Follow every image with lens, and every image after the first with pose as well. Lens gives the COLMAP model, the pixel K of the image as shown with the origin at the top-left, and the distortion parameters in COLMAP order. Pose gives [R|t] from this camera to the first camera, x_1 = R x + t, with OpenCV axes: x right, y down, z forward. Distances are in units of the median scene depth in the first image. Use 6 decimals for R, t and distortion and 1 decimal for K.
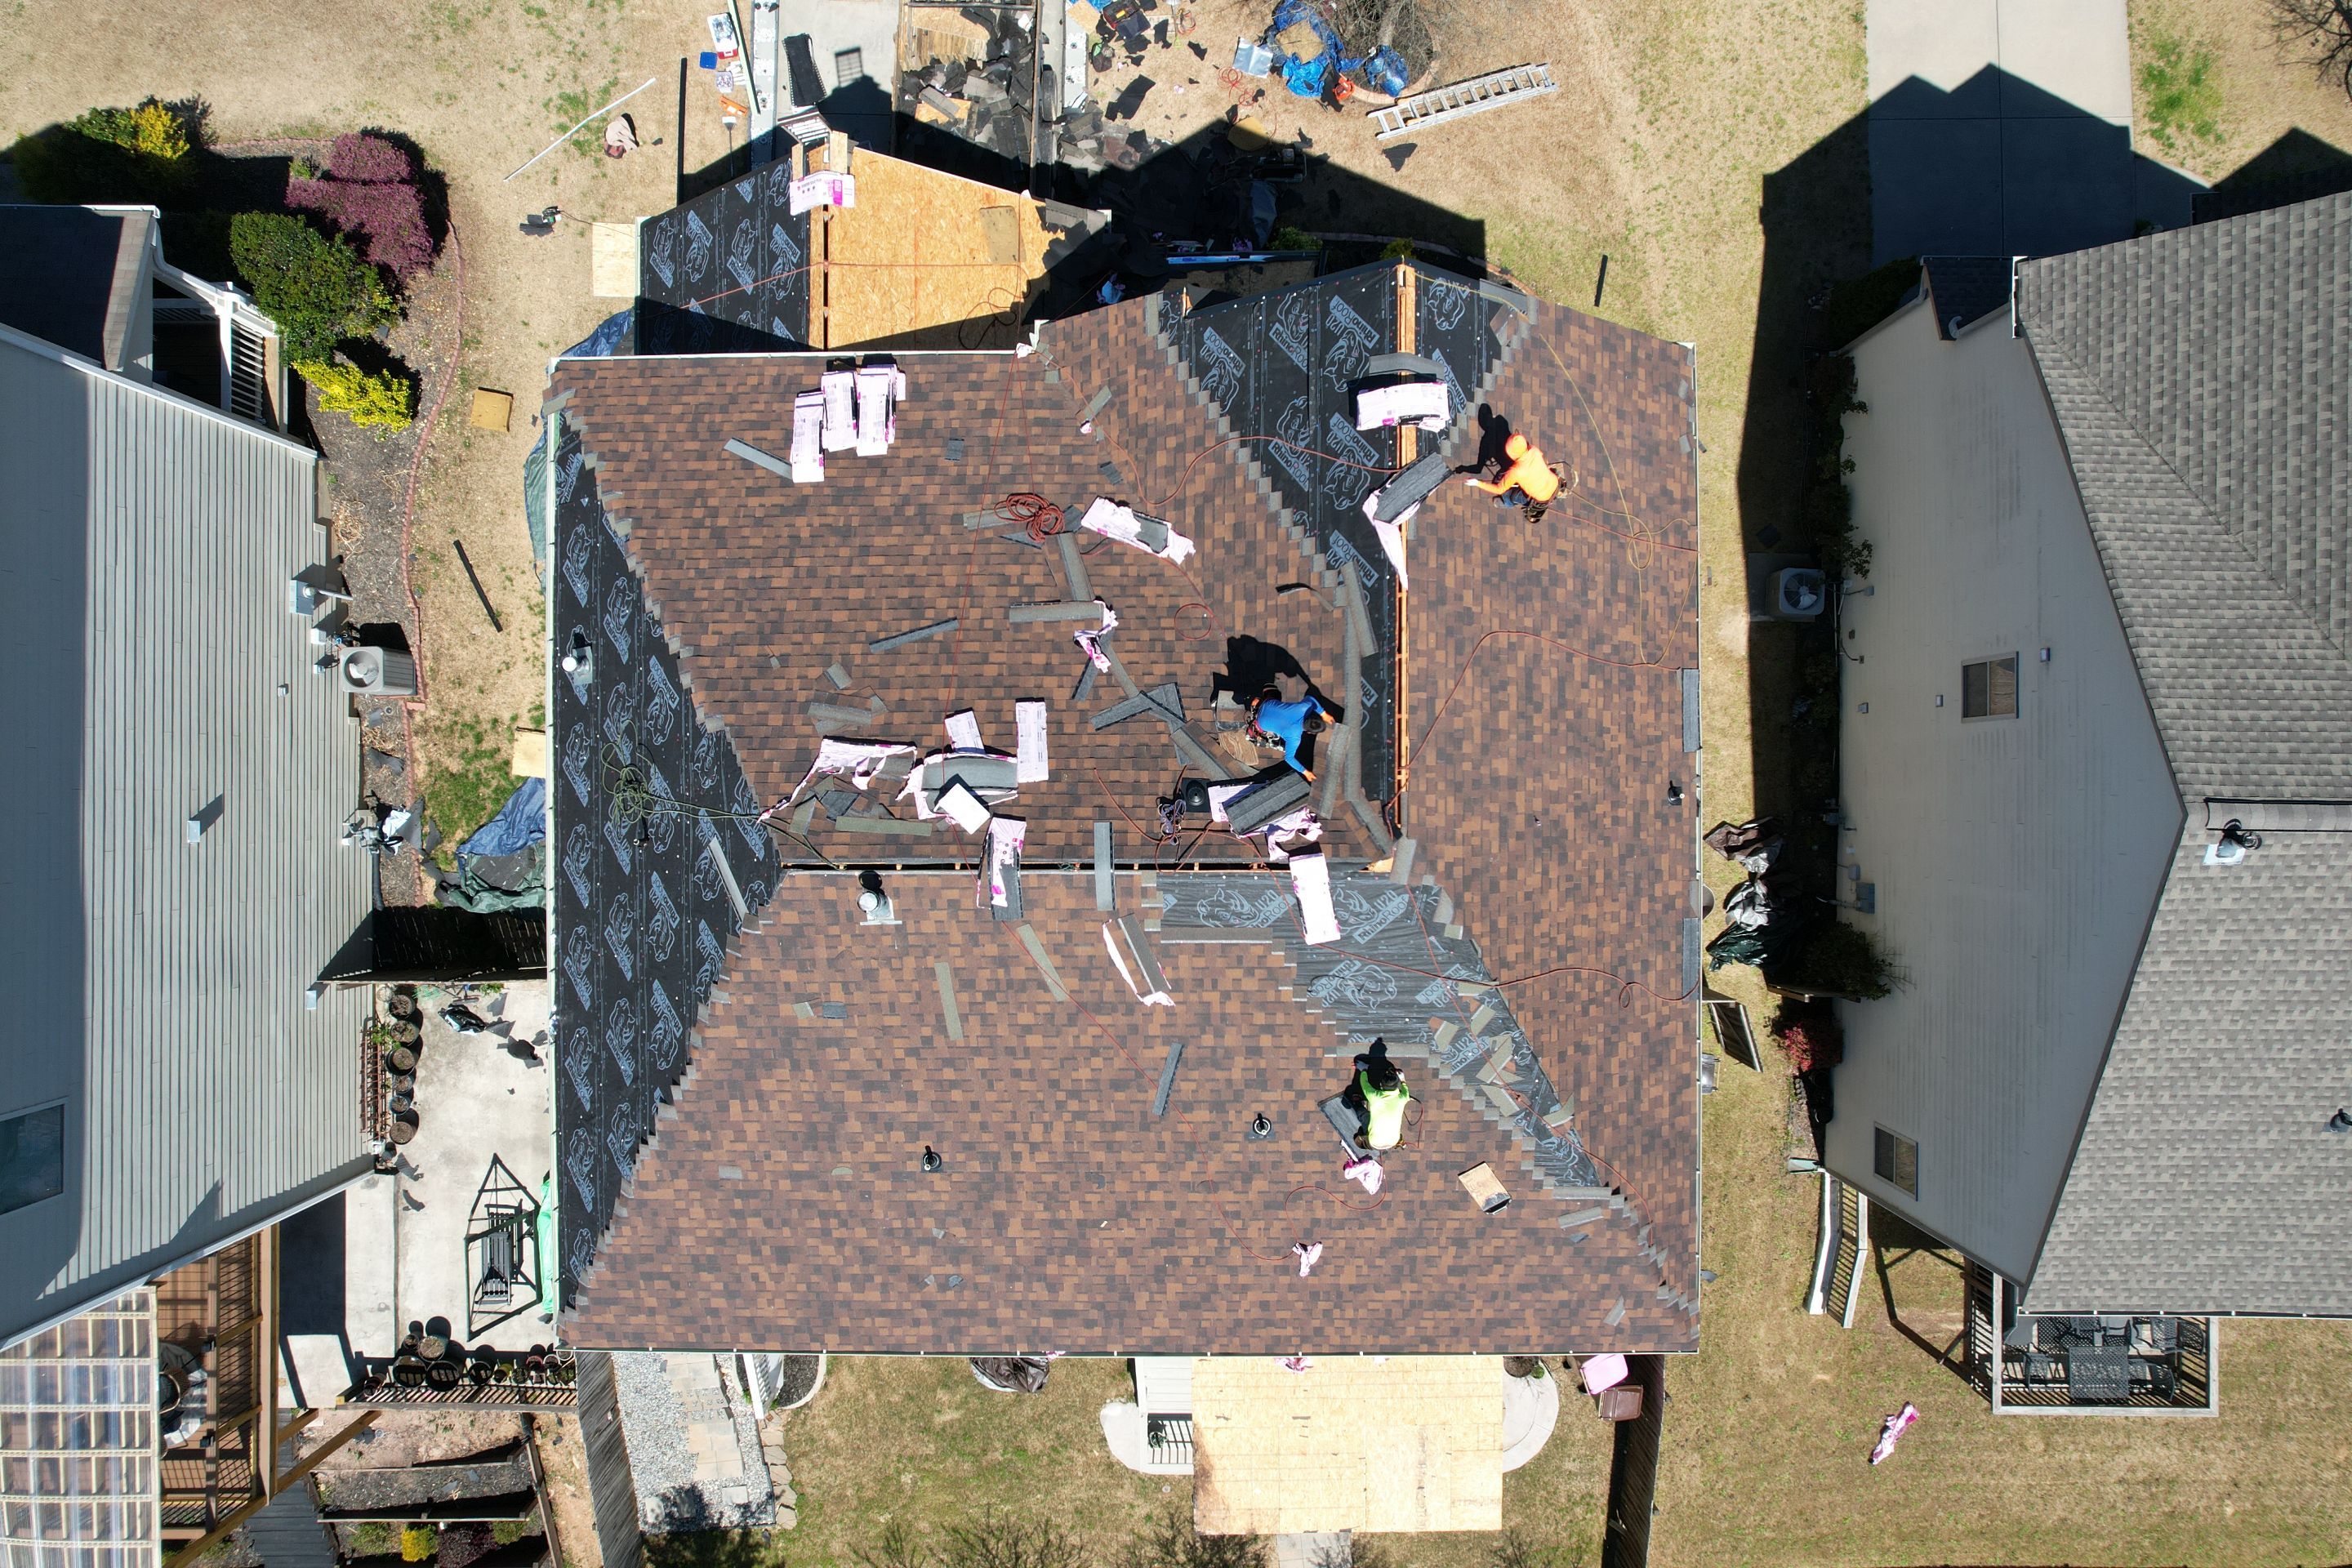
lens RADIAL K [[1506.7, 0, 1180.9], [0, 1506.7, 779.3], [0, 0, 1]] dist [-0.082608, 0.074421]
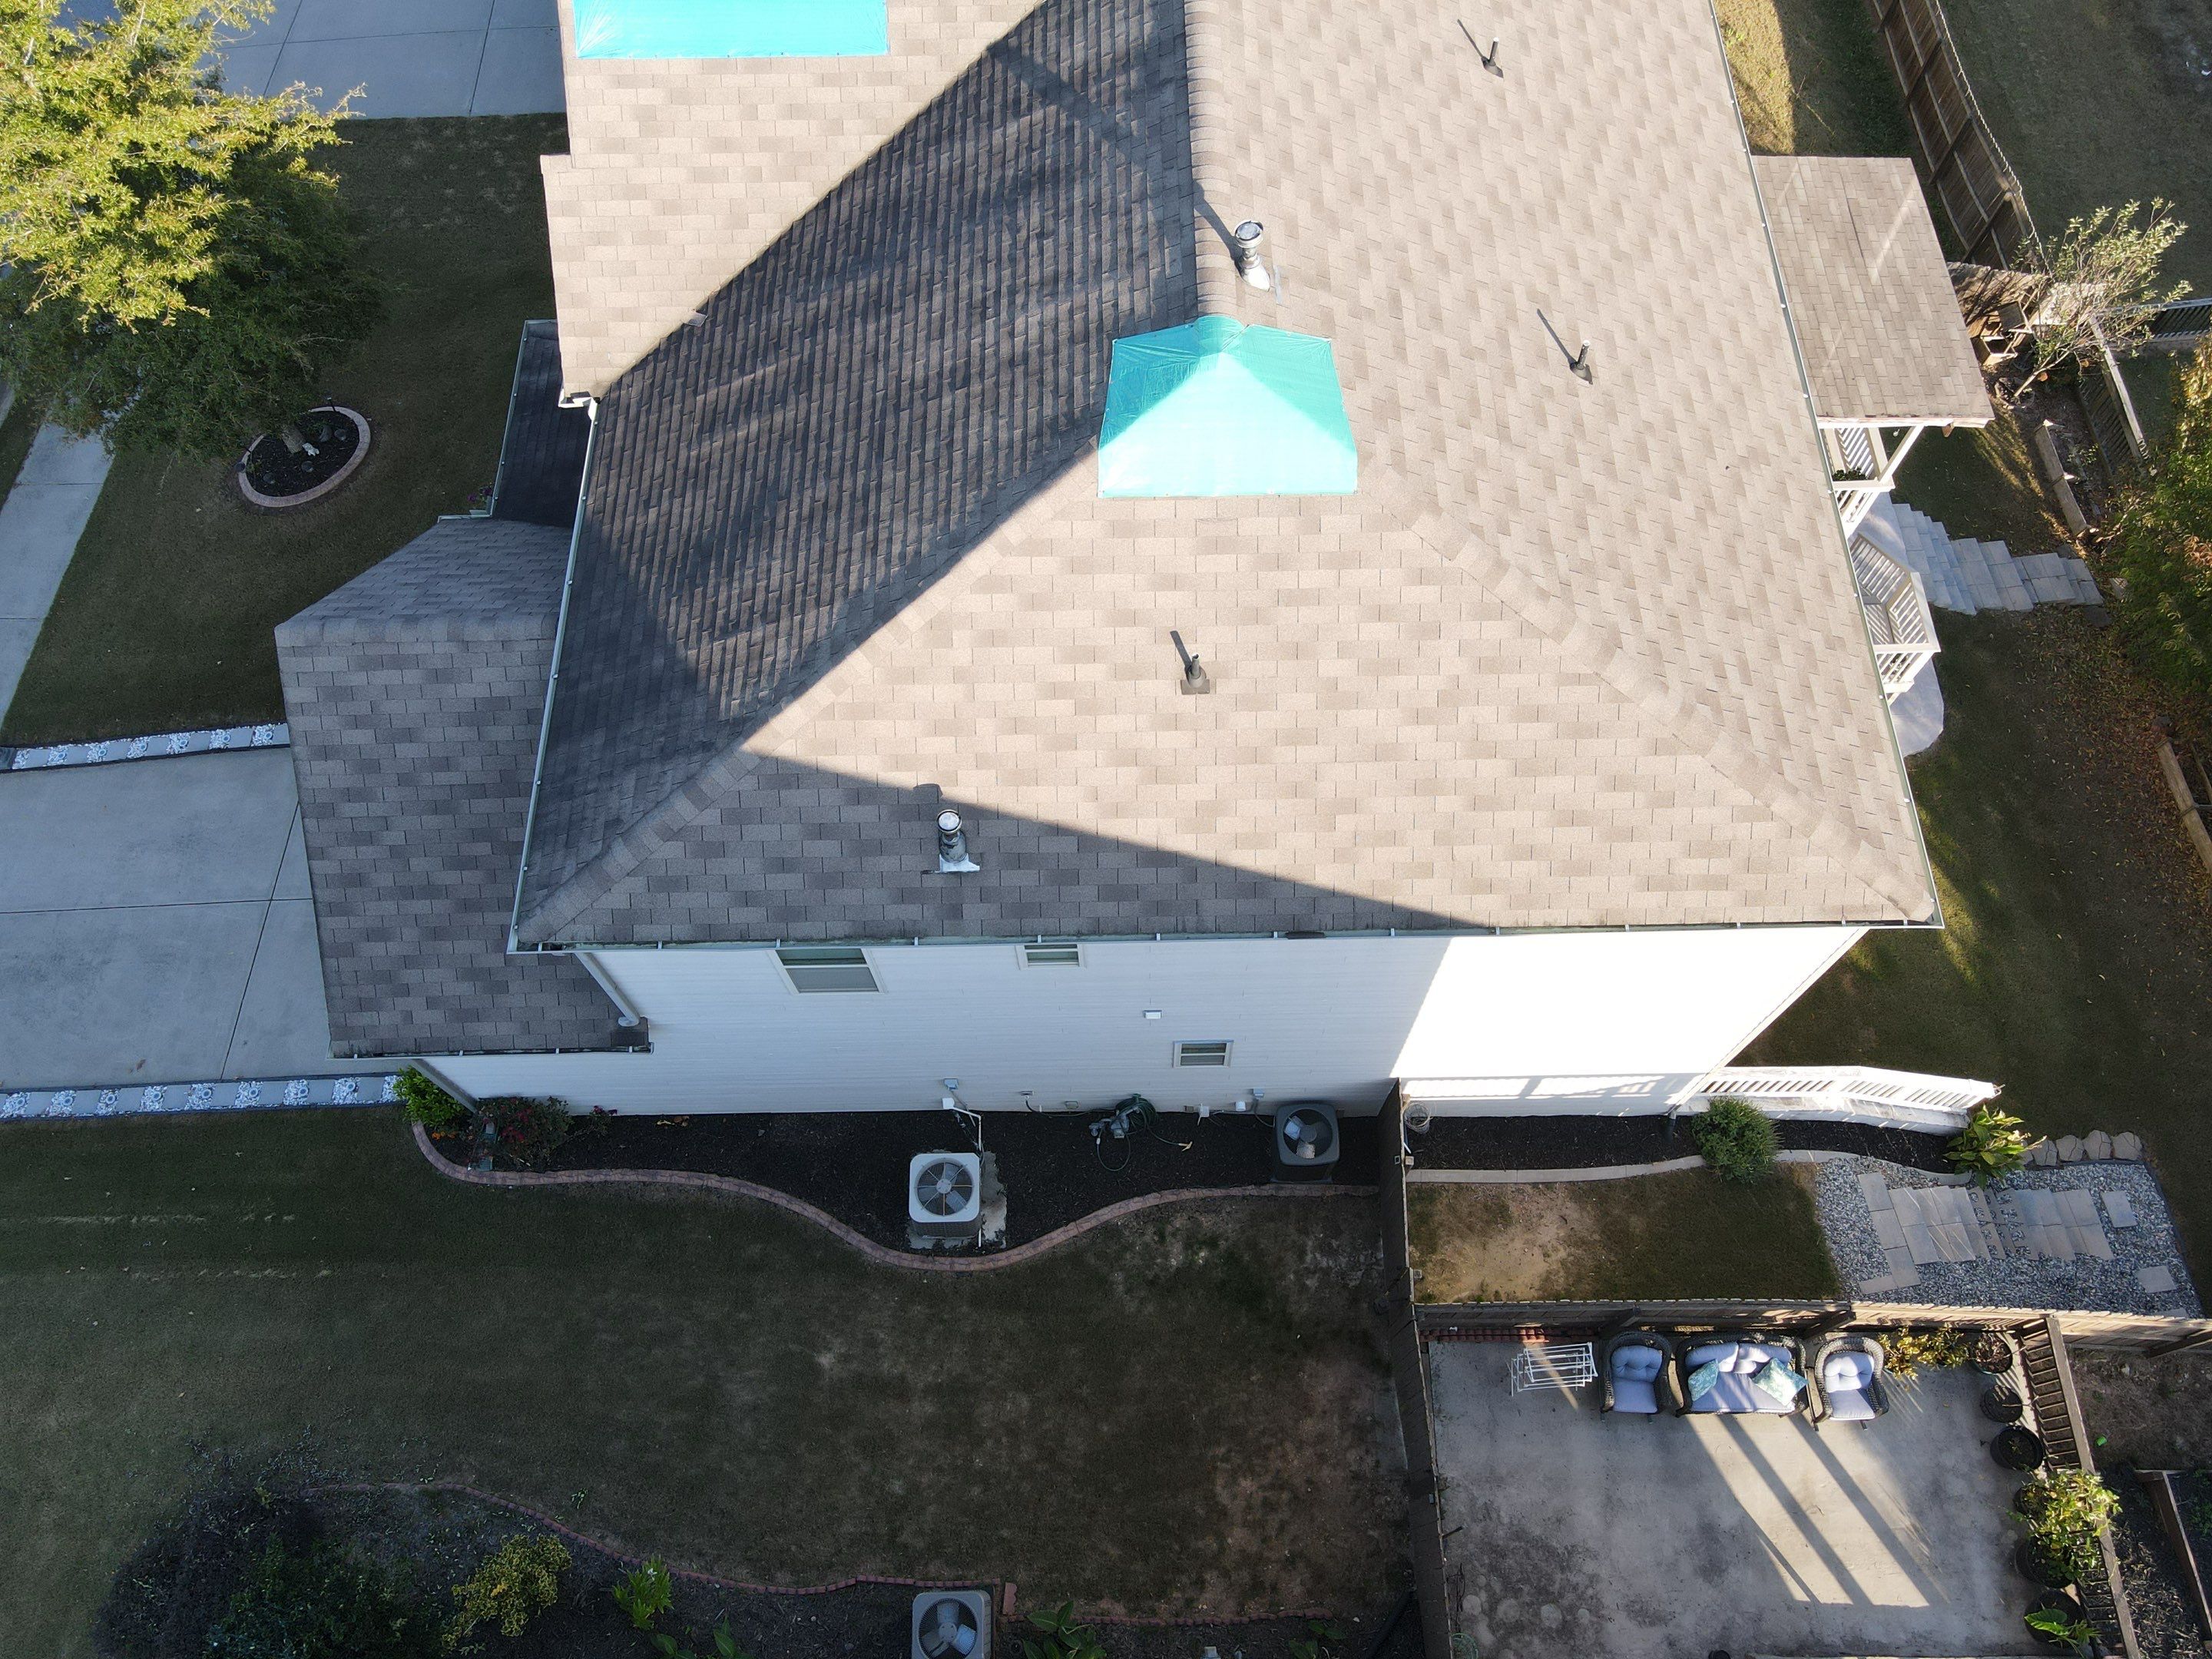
lens RADIAL K [[1630.4, 0, 1107.9], [0, 1630.4, 821.0], [0, 0, 1]] dist [-0.002064, 0.025816]
pose [[-0.007602, -0.895796, 0.444400, -0.742254], [0.999852, -0.013655, -0.010422, 0.006303], [0.015404, 0.444255, 0.895768, 0.299762]]
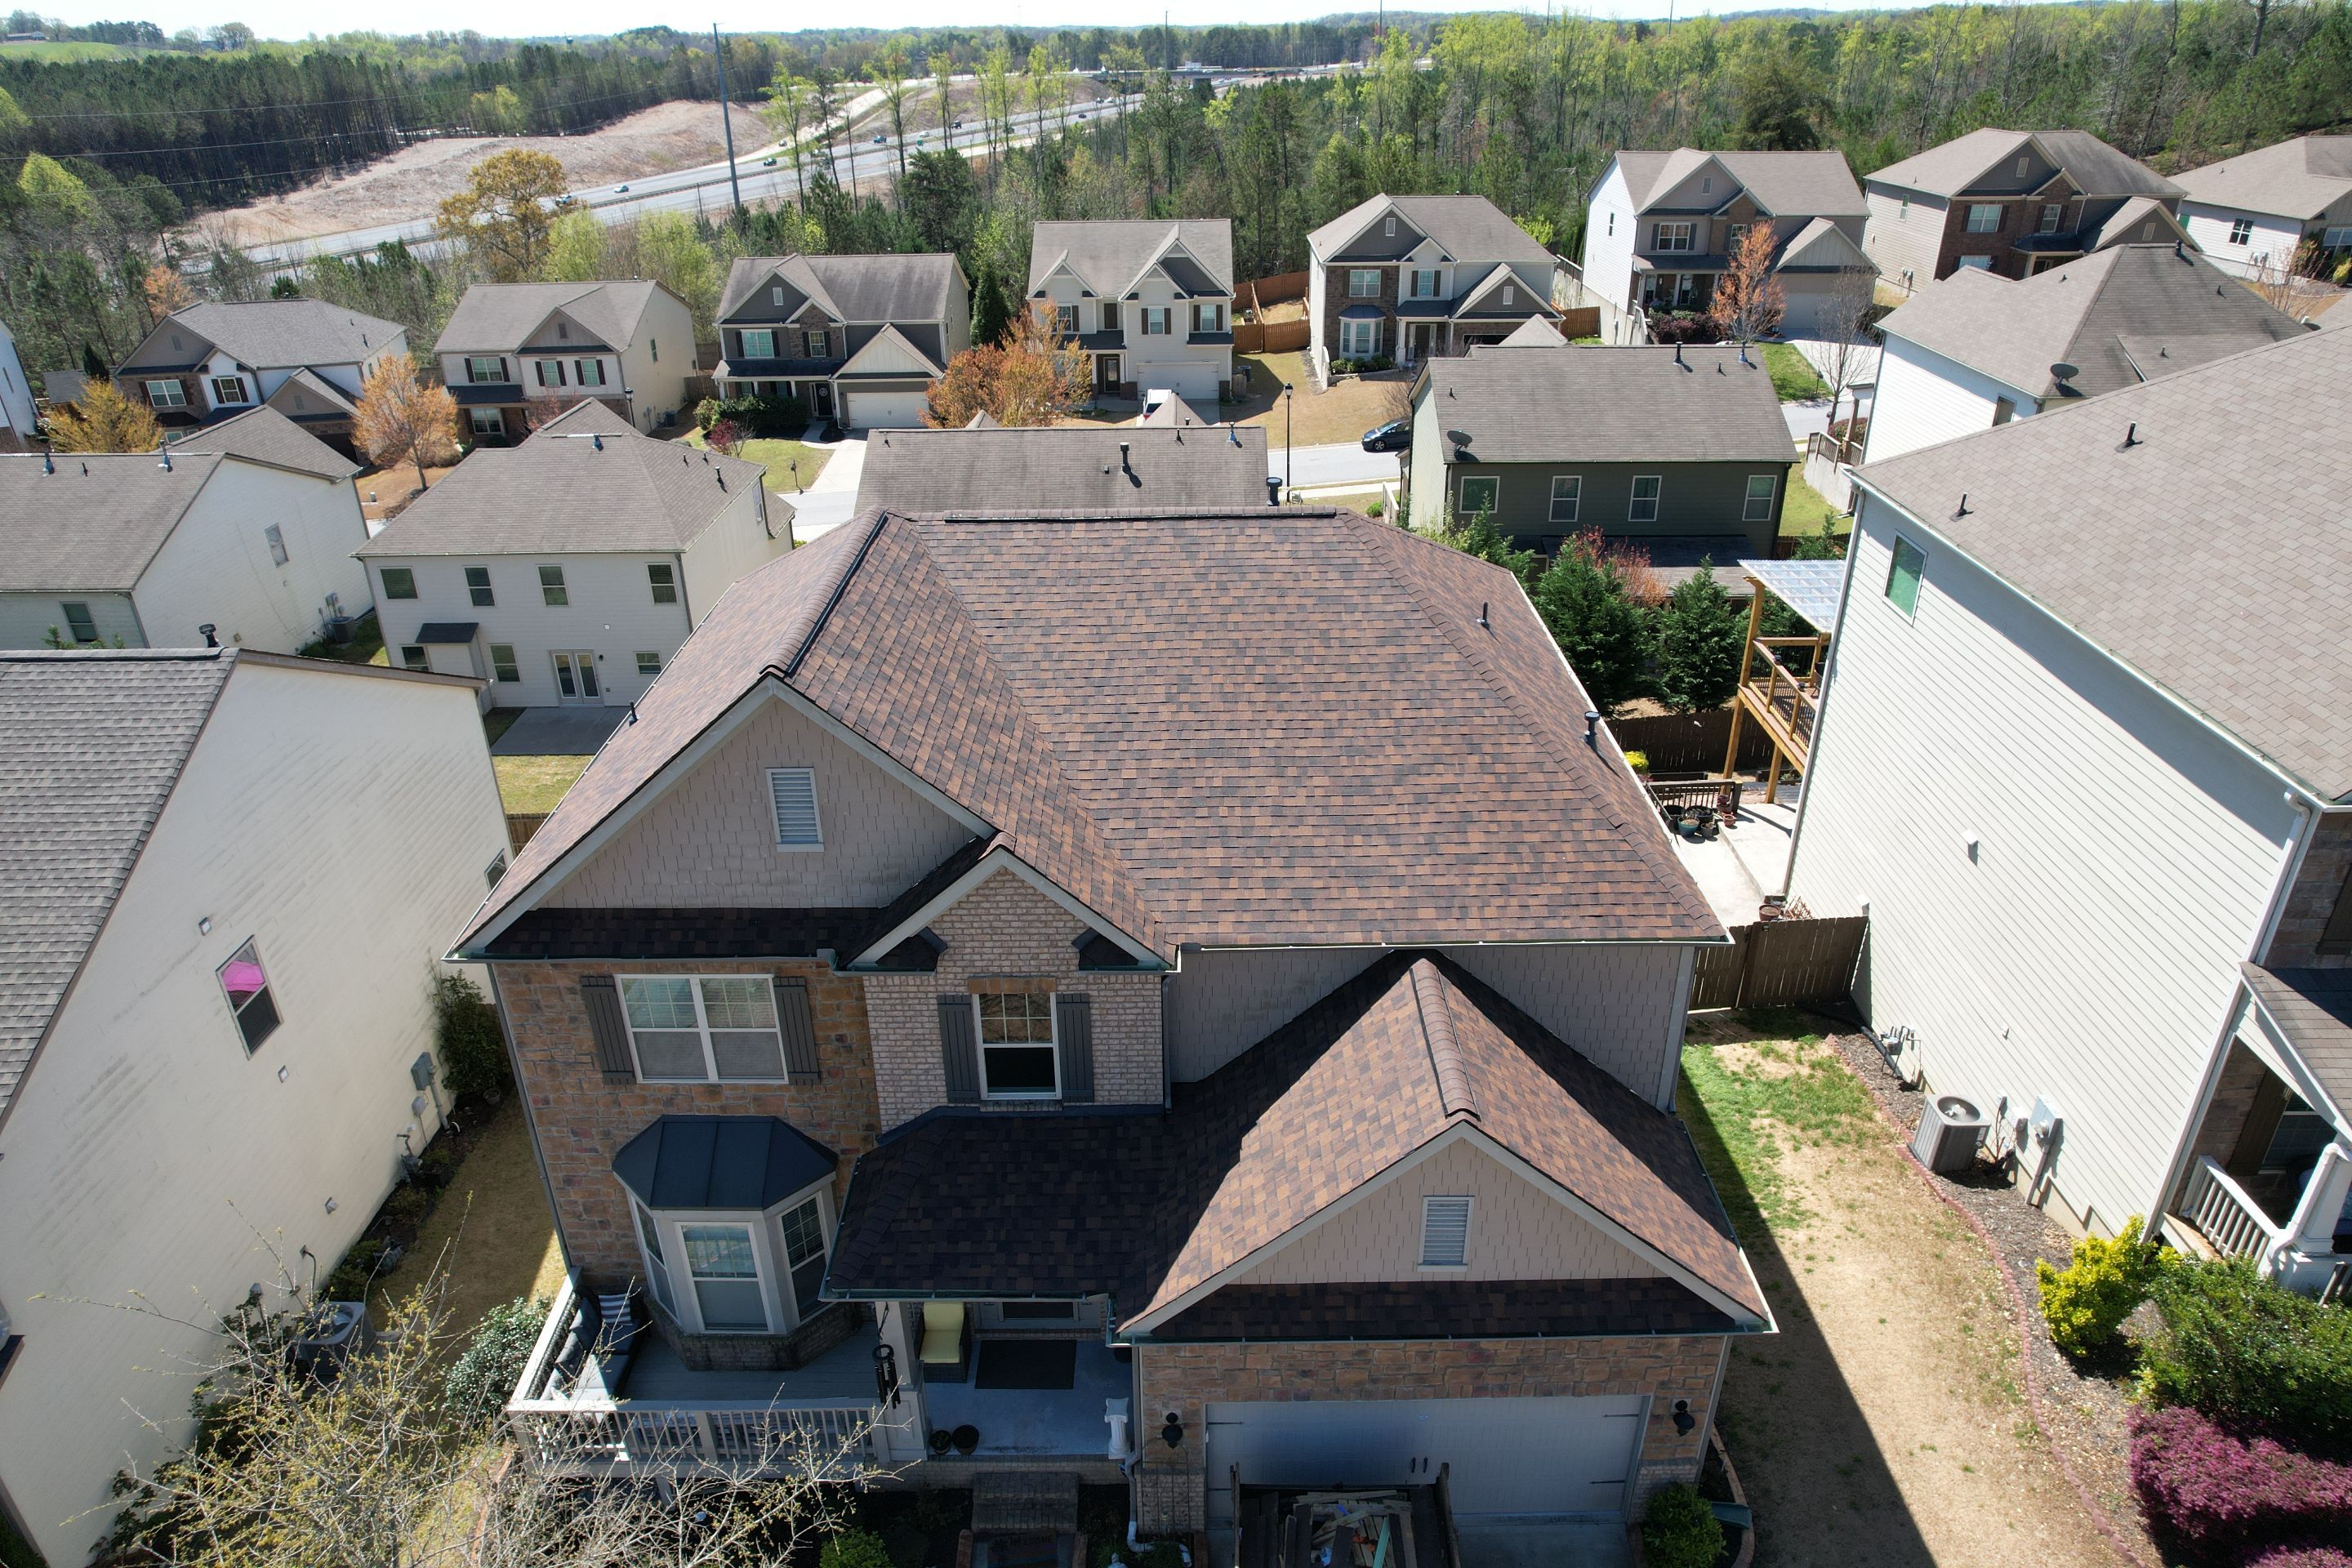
lens RADIAL K [[1506.7, 0, 1177.9], [0, 1506.7, 779.5], [0, 0, 1]] dist [-0.082608, 0.074421]
pose [[-0.999820, 0.014921, 0.011703, -0.112336], [0.003762, -0.448784, 0.893632, -1.075941], [0.018585, 0.893516, 0.448647, 0.531543]]
